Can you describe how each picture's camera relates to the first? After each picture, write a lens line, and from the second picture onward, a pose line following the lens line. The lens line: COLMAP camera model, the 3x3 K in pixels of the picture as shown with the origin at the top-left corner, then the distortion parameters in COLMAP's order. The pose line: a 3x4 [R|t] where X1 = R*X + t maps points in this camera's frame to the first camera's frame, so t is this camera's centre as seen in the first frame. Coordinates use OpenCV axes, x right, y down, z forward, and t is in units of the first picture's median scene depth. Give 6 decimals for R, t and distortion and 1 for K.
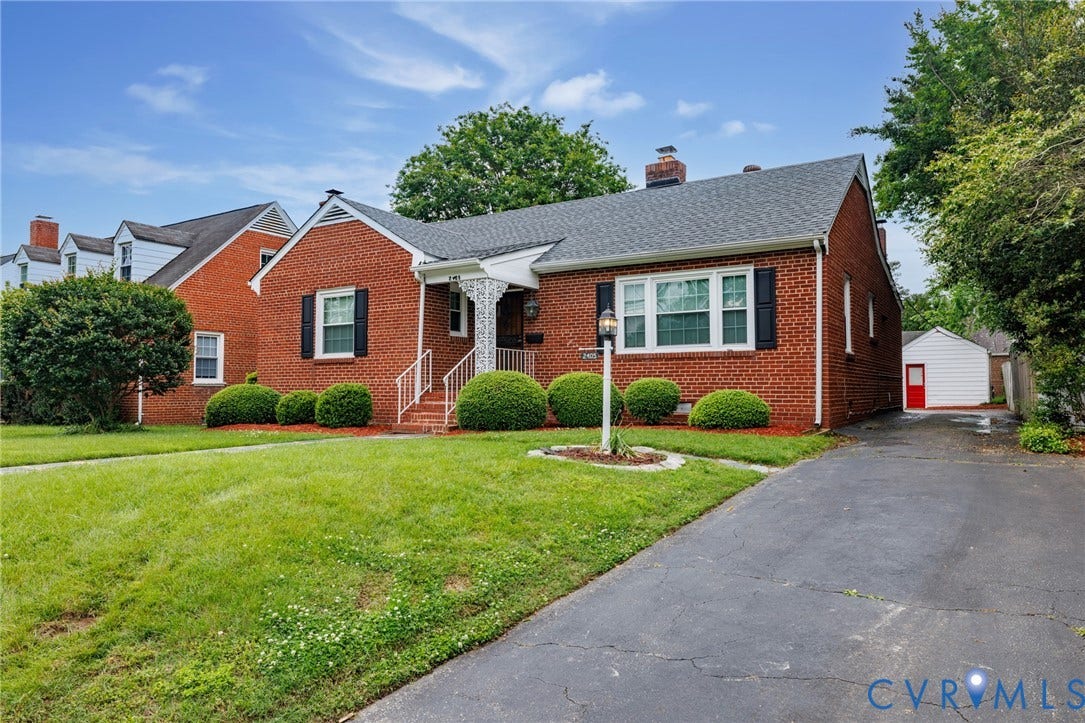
lens RADIAL K [[722.9, 0, 542.5], [0, 722.9, 361.5], [0, 0, 1]] dist [-0.000992, -0.000026]
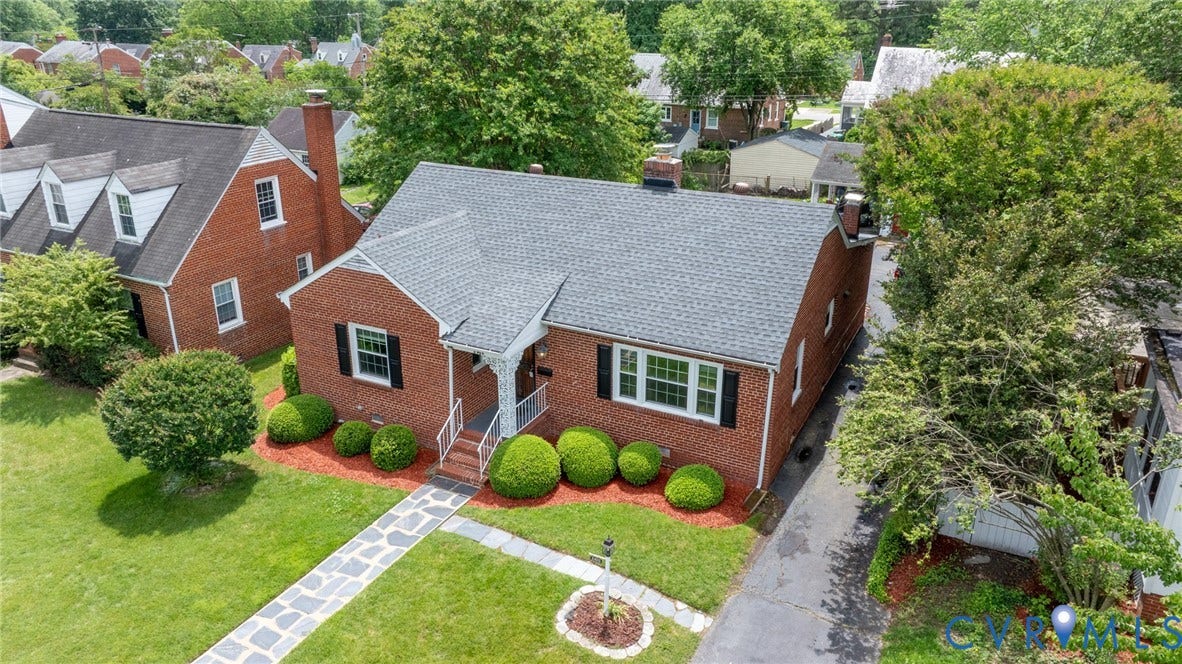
lens RADIAL K [[836.1, 0, 597.5], [0, 836.1, 325.6], [0, 0, 1]] dist [-0.015133, -0.001020]
pose [[0.996203, -0.025993, 0.083089, -0.039900], [-0.009540, 0.916052, 0.400945, -0.706253], [-0.086535, -0.400216, 0.912326, -0.251314]]
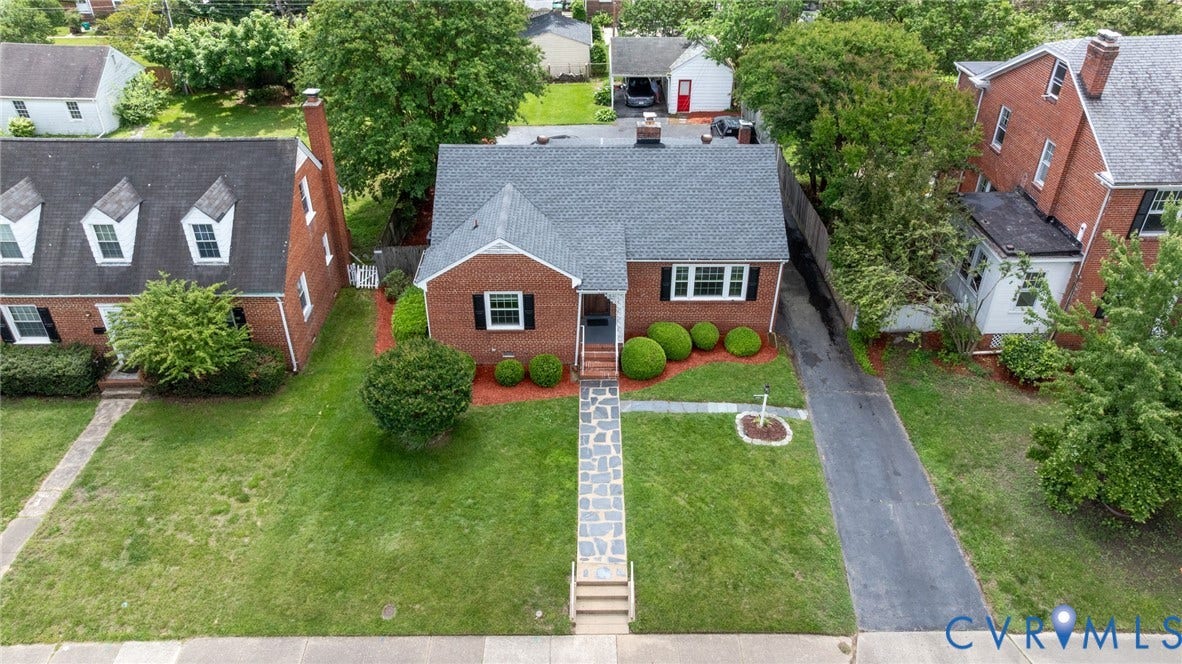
lens RADIAL K [[836.1, 0, 597.5], [0, 836.1, 325.6], [0, 0, 1]] dist [-0.015133, -0.001020]
pose [[0.837766, -0.291053, 0.461992, -1.075653], [-0.032889, 0.817660, 0.574762, -1.195673], [-0.545039, -0.496710, 0.675435, -0.381345]]
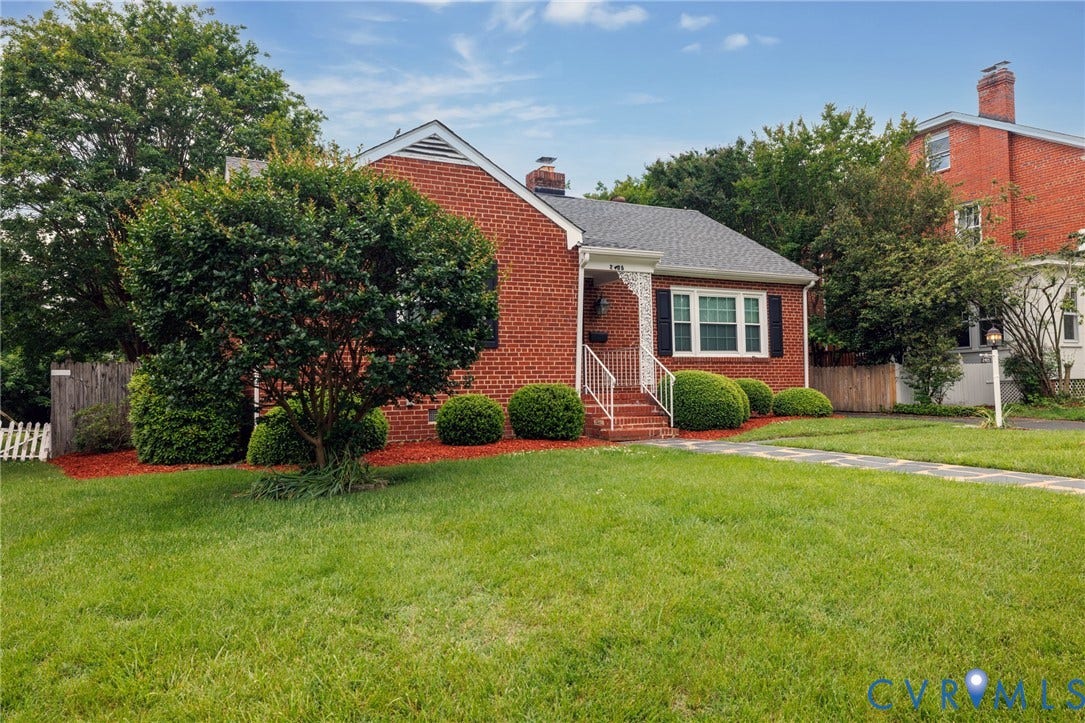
lens RADIAL K [[739.6, 0, 542.5], [0, 739.6, 361.5], [0, 0, 1]] dist [0.005176, 0.004082]
pose [[0.520489, 0.025336, 0.853492, -0.957361], [-0.016354, 0.999672, -0.019702, 0.022205], [-0.853712, -0.003703, 0.520733, 0.594080]]
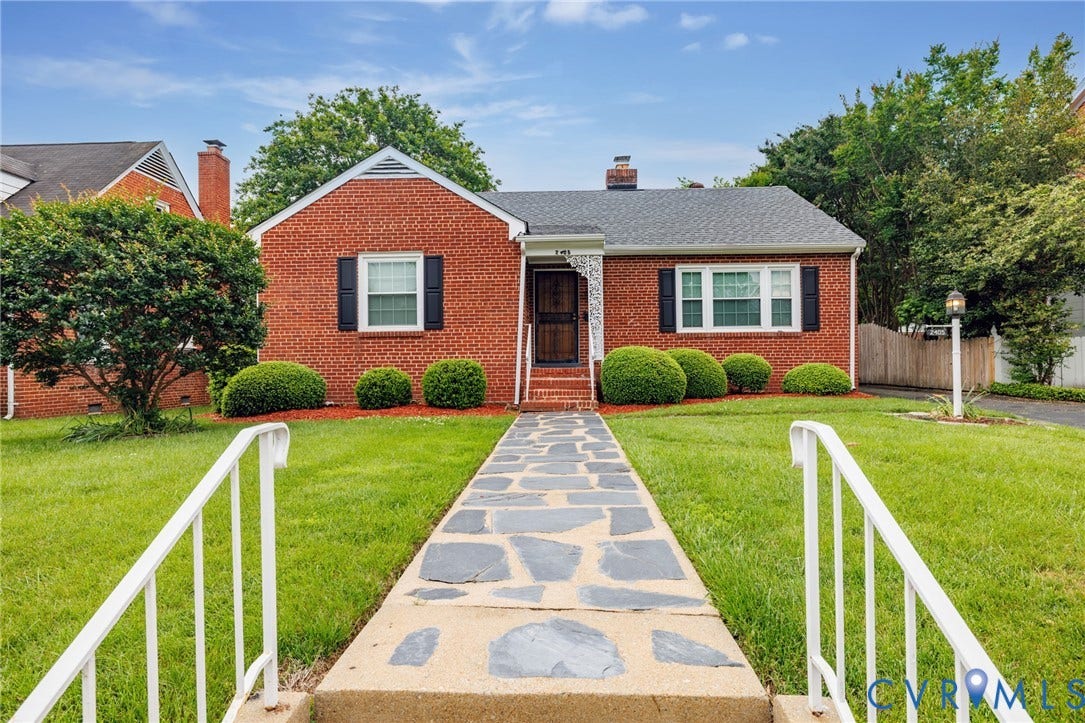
lens RADIAL K [[582.4, 0, 540.4], [0, 582.4, 360.7], [0, 0, 1]] dist [-0.000904, 0.000553]
pose [[0.862404, -0.003967, 0.506205, -0.550035], [-0.011389, 0.999564, 0.027237, 0.011105], [-0.506093, -0.029254, 0.861983, 0.324597]]
